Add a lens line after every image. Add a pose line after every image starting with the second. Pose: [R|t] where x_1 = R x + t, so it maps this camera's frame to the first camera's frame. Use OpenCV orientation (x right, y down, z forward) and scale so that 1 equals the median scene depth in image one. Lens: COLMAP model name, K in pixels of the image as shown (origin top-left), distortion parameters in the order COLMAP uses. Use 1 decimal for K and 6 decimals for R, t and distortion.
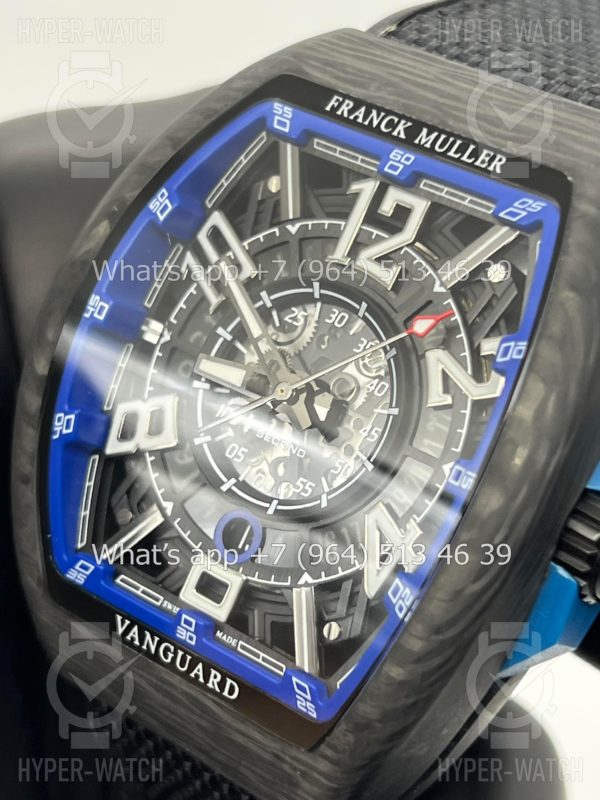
lens RADIAL K [[1979.8, 0, 257.9], [0, 1979.8, 398.4], [0, 0, 1]] dist [0.223836, -0.606717]
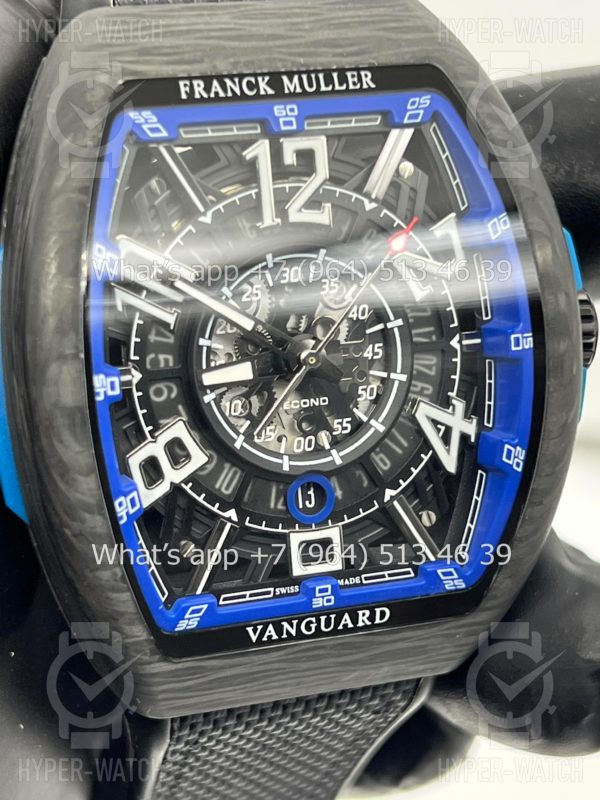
lens RADIAL K [[1939.1, 0, 316.2], [0, 1939.1, 411.6], [0, 0, 1]] dist [0.211432, -0.096400]
pose [[0.547475, -0.528473, 0.648835, -0.664278], [0.356441, 0.848771, 0.390561, -0.378773], [-0.757114, 0.017449, 0.653050, 0.313686]]
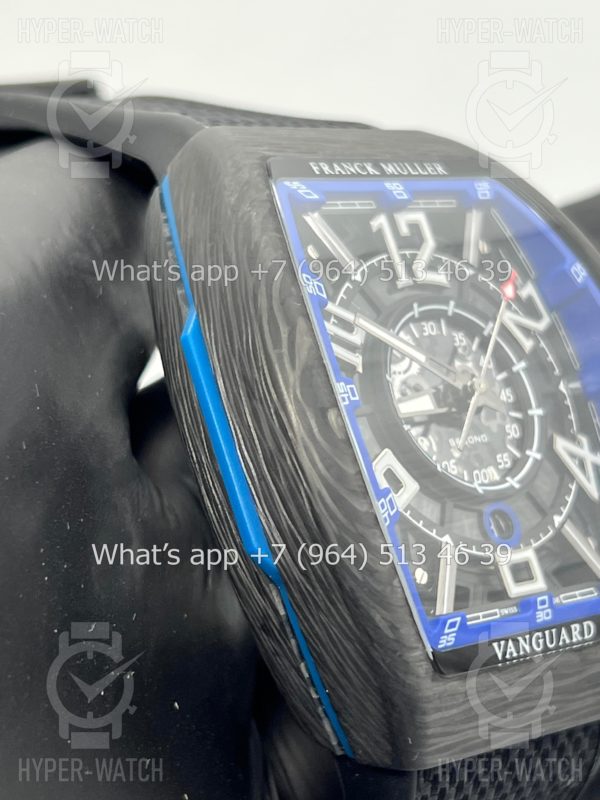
lens RADIAL K [[1939.1, 0, 316.2], [0, 1939.1, 411.6], [0, 0, 1]] dist [0.211432, -0.096400]
pose [[0.165261, -0.263722, 0.950336, -1.043836], [0.440064, 0.882063, 0.168250, -0.214530], [-0.882628, 0.390404, 0.261825, 0.783902]]
